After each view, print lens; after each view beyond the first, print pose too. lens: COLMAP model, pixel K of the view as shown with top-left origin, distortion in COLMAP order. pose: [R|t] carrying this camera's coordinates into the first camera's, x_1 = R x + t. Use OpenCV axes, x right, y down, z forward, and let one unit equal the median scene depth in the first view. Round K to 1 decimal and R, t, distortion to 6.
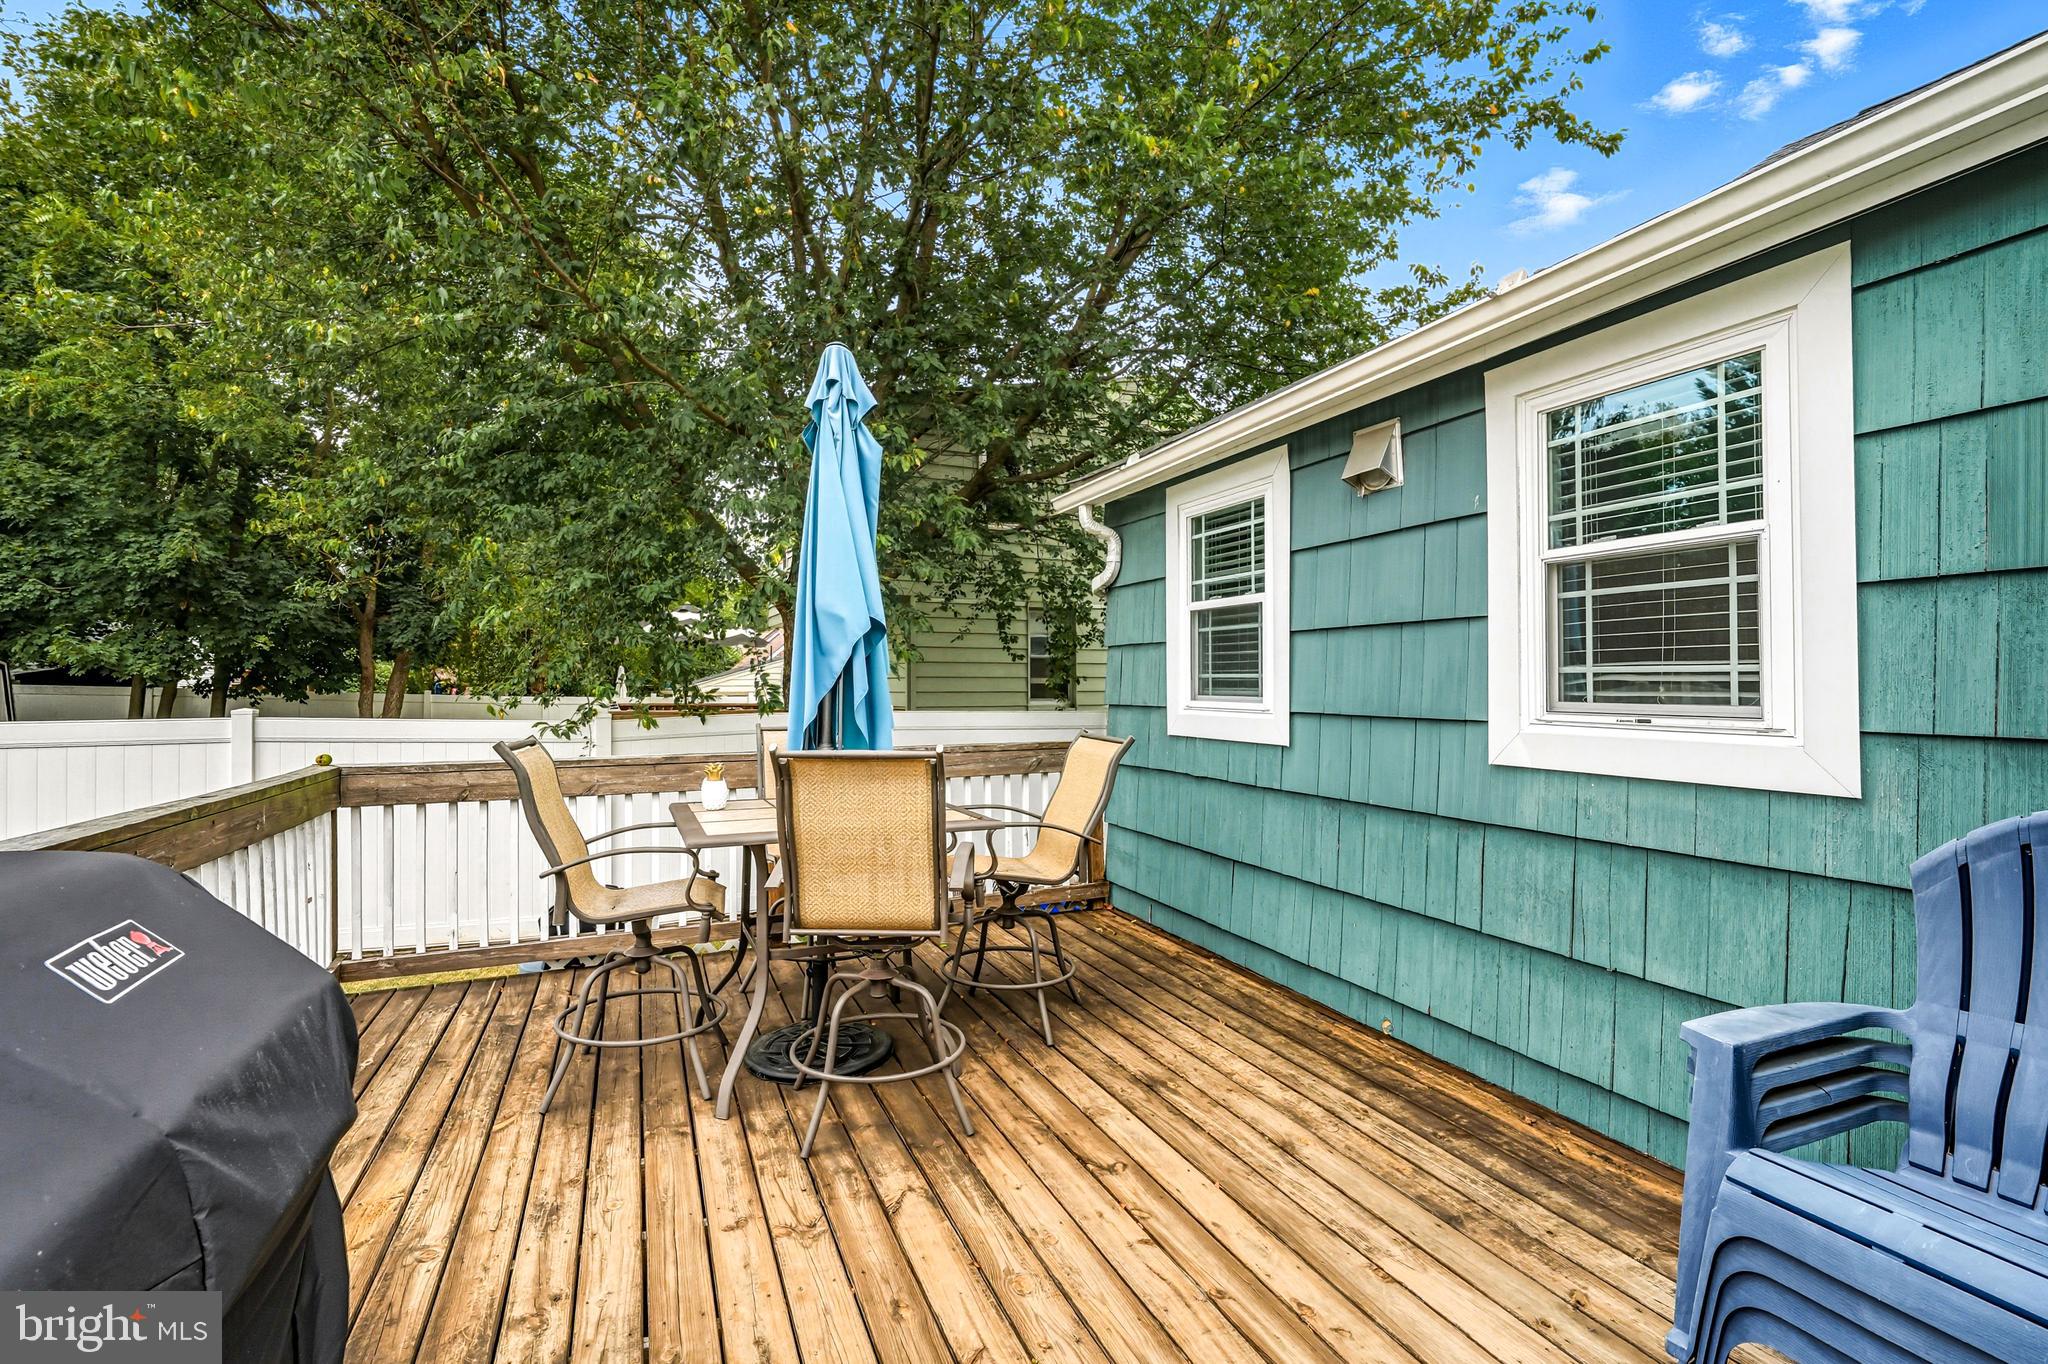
lens RADIAL K [[906.7, 0, 1019.4], [0, 906.7, 668.4], [0, 0, 1]] dist [-0.001982, 0.000603]
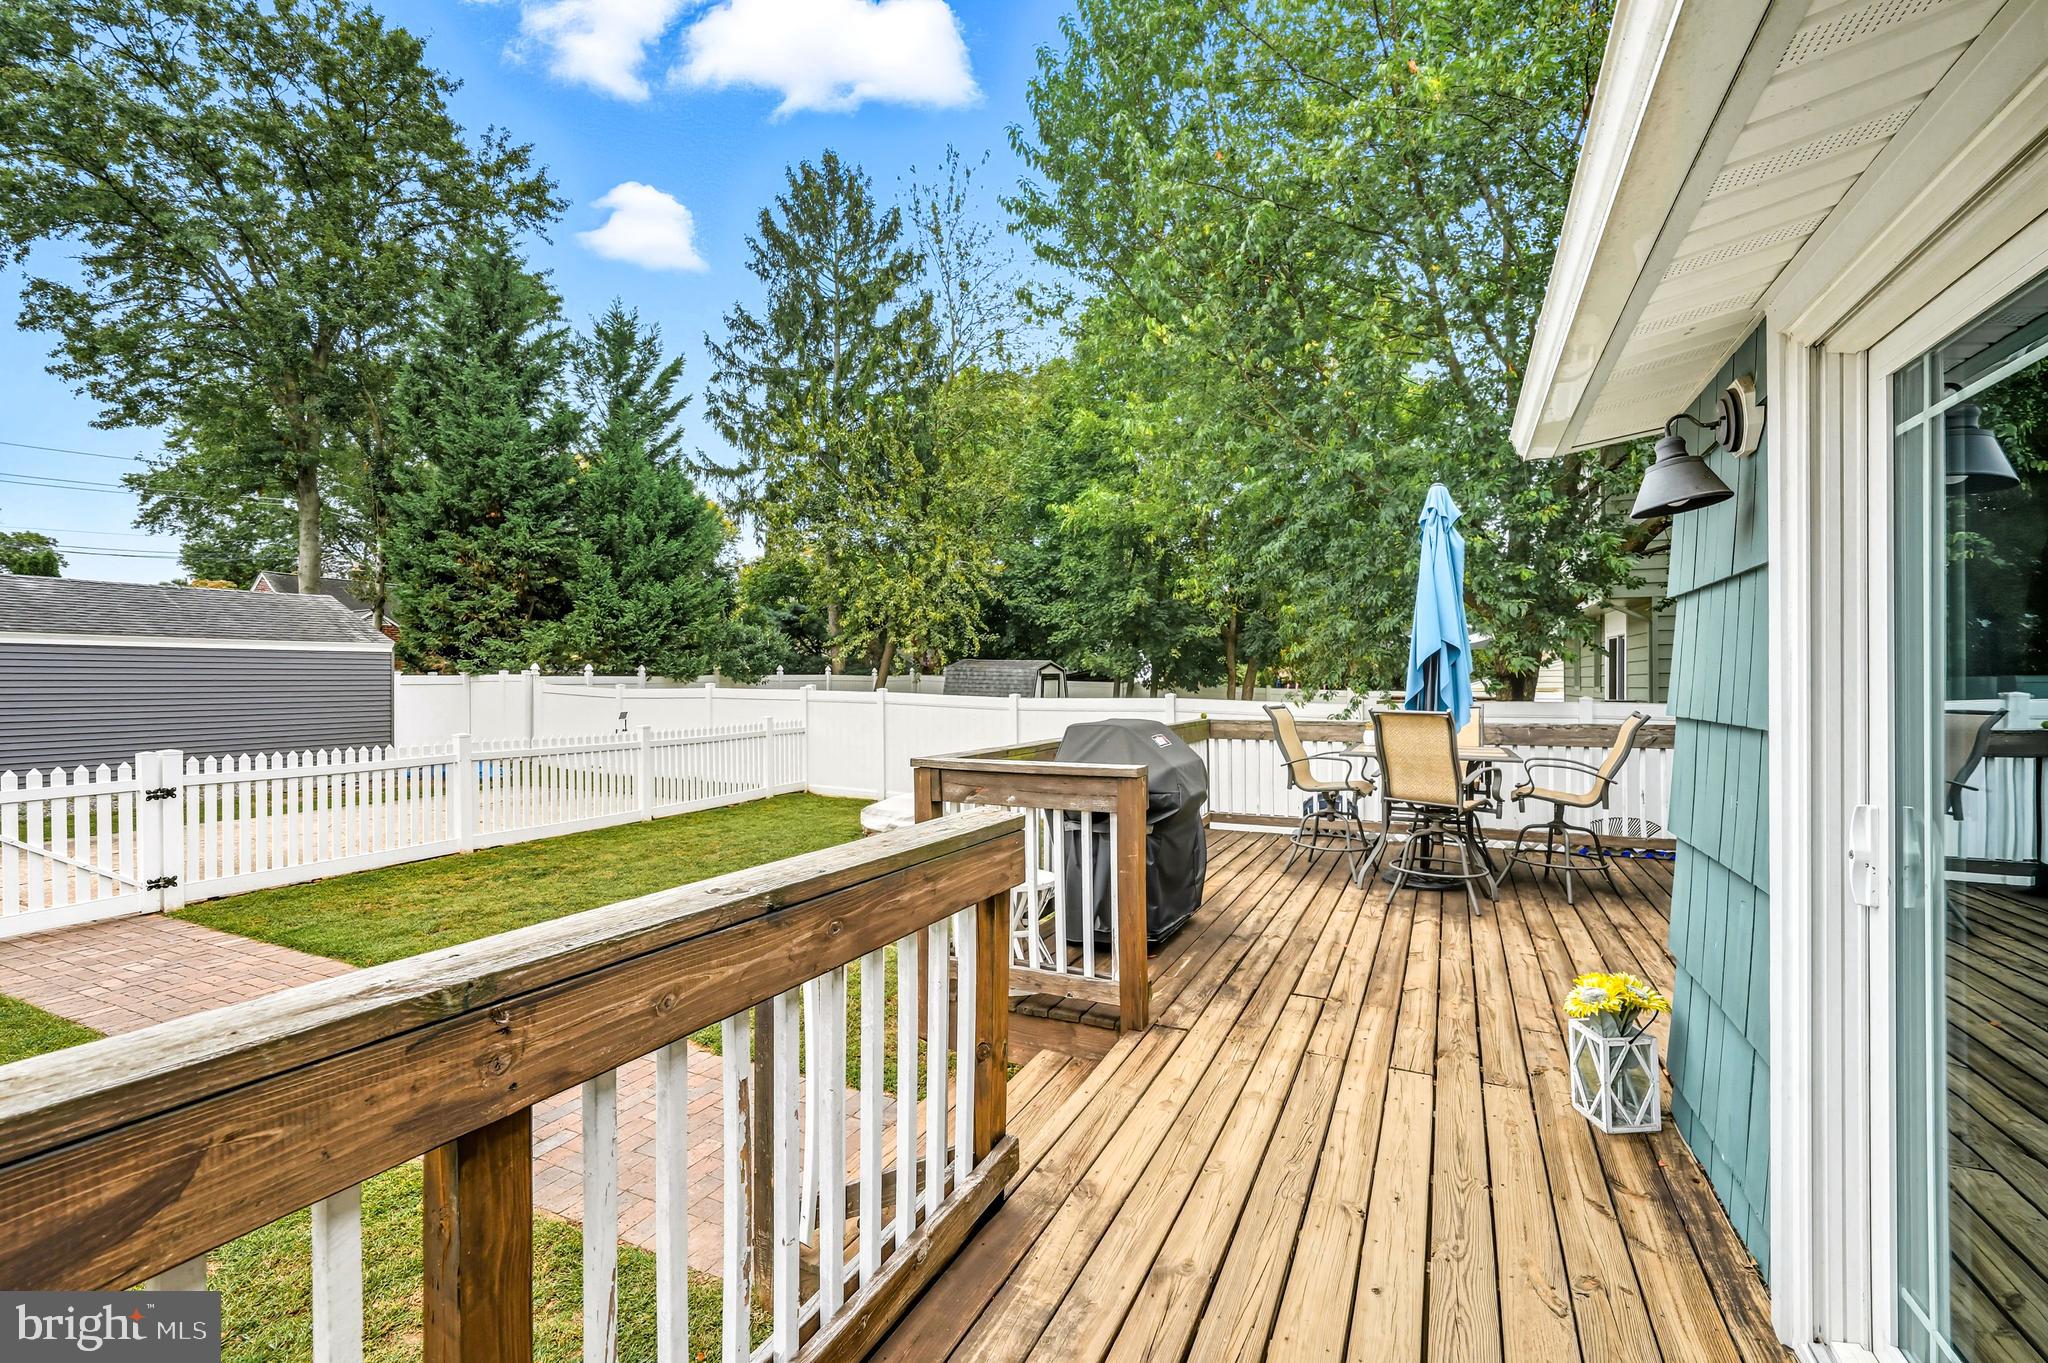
lens RADIAL K [[906.7, 0, 1022.3], [0, 906.7, 671.8], [0, 0, 1]] dist [-0.001982, 0.000603]
pose [[0.652732, -0.008268, -0.757544, 0.196957], [0.013681, 0.999906, 0.000875, -0.002832], [0.757465, -0.010934, 0.652784, -0.246672]]
